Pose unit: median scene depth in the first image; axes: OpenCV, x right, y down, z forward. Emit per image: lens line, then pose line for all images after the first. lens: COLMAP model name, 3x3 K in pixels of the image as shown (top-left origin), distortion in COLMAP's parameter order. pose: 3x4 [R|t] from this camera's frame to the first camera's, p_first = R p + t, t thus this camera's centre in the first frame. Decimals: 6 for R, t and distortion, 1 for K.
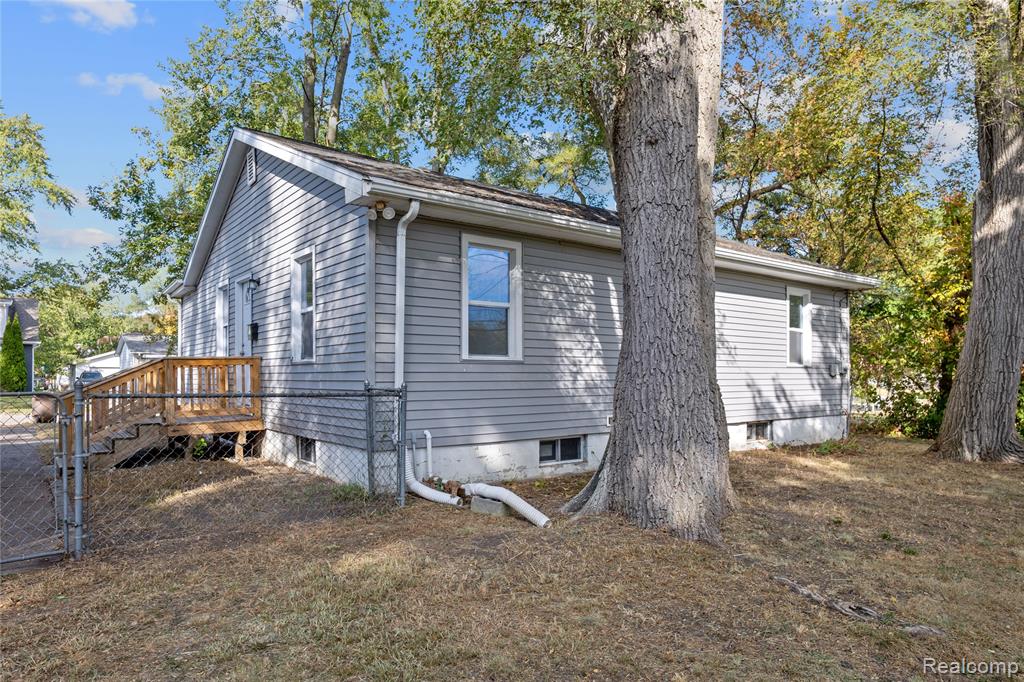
lens RADIAL K [[601.6, 0, 519.4], [0, 601.6, 377.4], [0, 0, 1]] dist [0.000062, -0.000323]
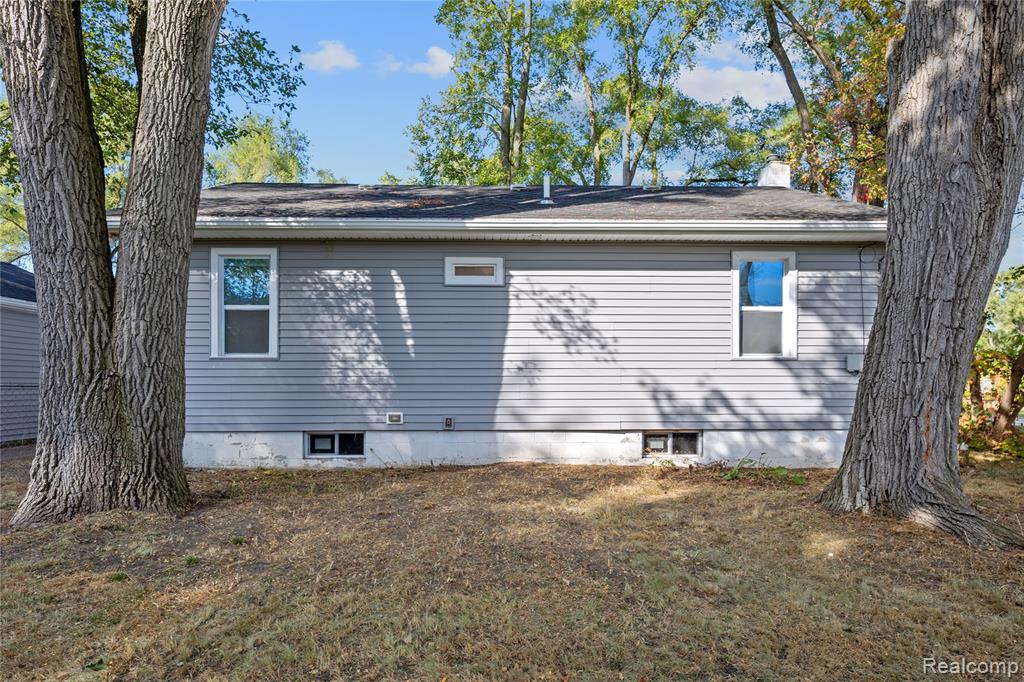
lens RADIAL K [[601.6, 0, 519.4], [0, 601.6, 377.4], [0, 0, 1]] dist [0.000062, -0.000323]
pose [[0.811100, -0.000128, -0.584907, 0.873077], [-0.002749, 0.999988, -0.004032, 0.009260], [0.584901, 0.004878, 0.811090, 0.332847]]
